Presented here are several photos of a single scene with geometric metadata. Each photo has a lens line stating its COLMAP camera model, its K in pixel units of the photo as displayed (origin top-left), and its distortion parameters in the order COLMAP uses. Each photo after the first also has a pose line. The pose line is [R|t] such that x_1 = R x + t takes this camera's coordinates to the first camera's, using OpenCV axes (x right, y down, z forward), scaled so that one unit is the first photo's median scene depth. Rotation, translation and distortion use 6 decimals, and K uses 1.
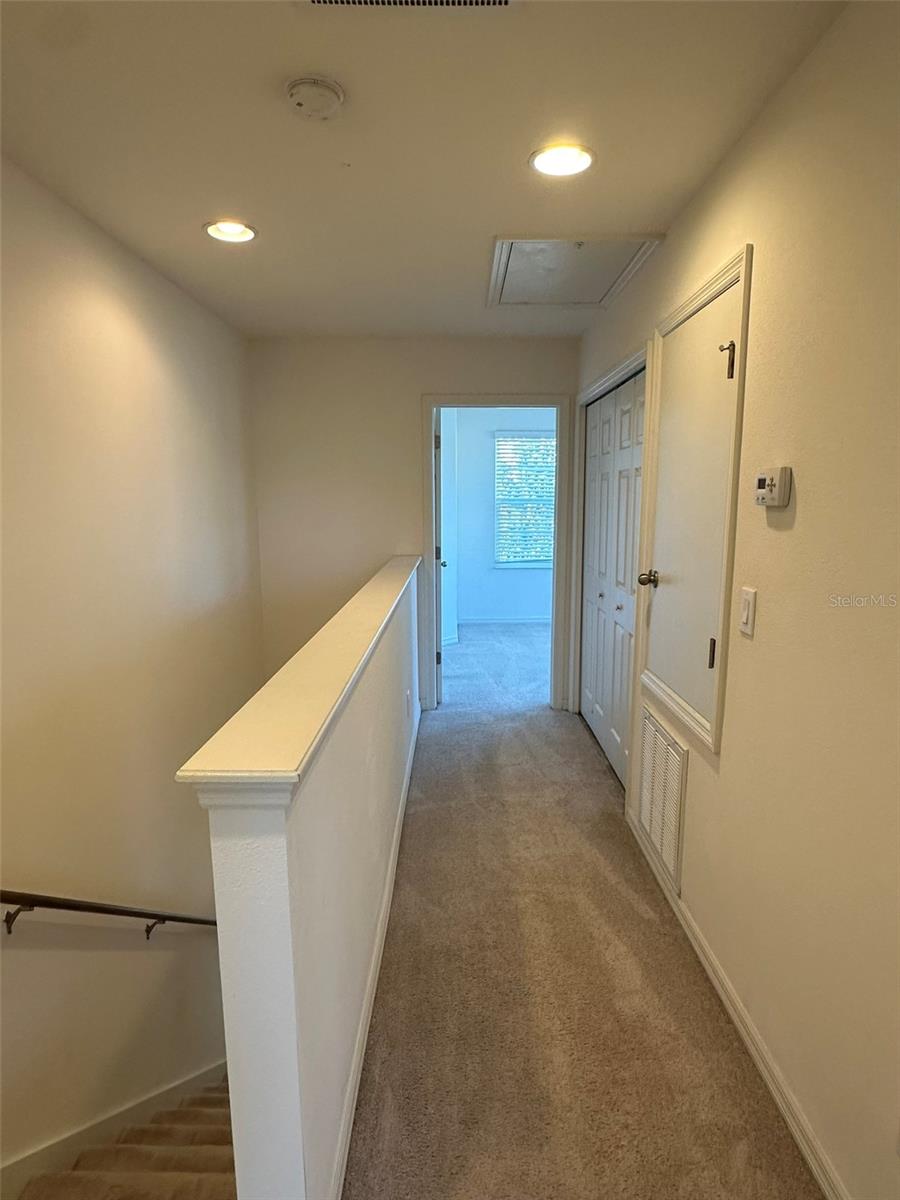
lens RADIAL K [[657.6, 0, 448.7], [0, 657.6, 600.6], [0, 0, 1]] dist [0.000076, 0.000437]
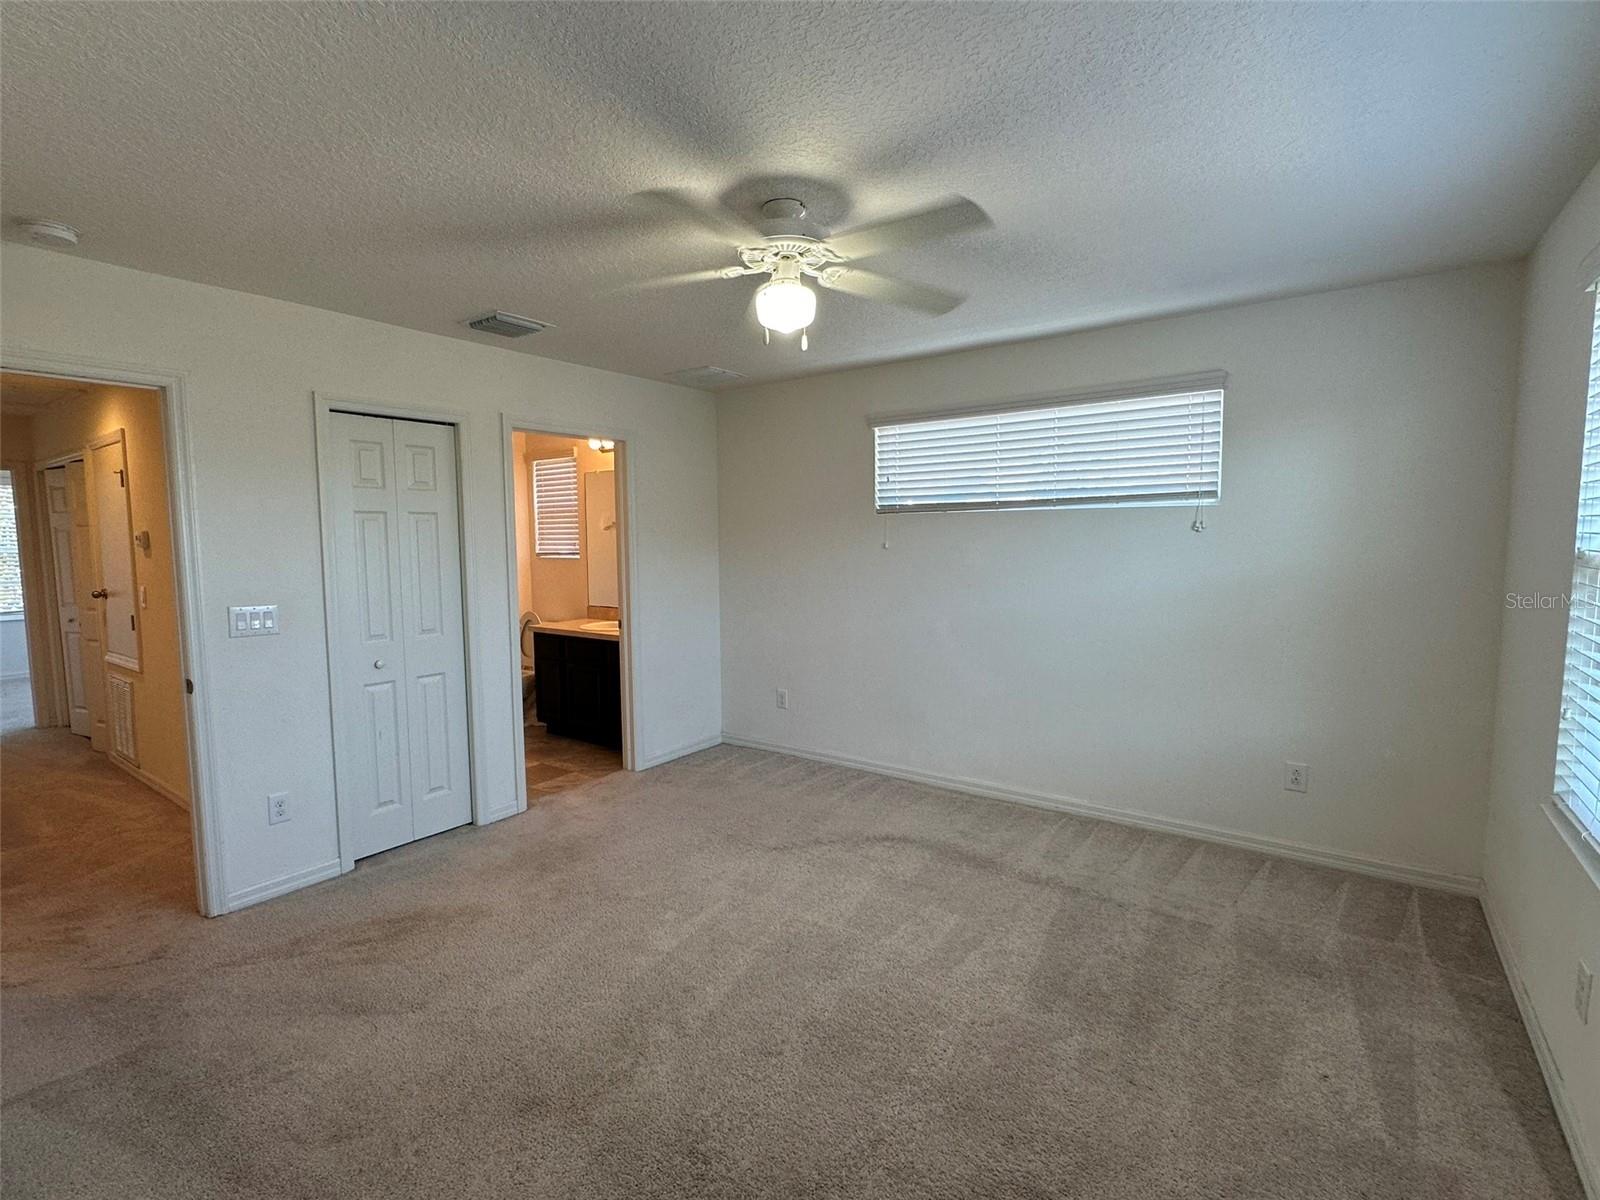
lens RADIAL K [[745.7, 0, 804.0], [0, 745.7, 600.9], [0, 0, 1]] dist [-0.005673, -0.001726]
pose [[0.575555, -0.072638, 0.814531, -0.191358], [0.135855, 0.990699, -0.007649, 0.238022], [-0.806399, 0.115061, 0.580070, -1.493671]]
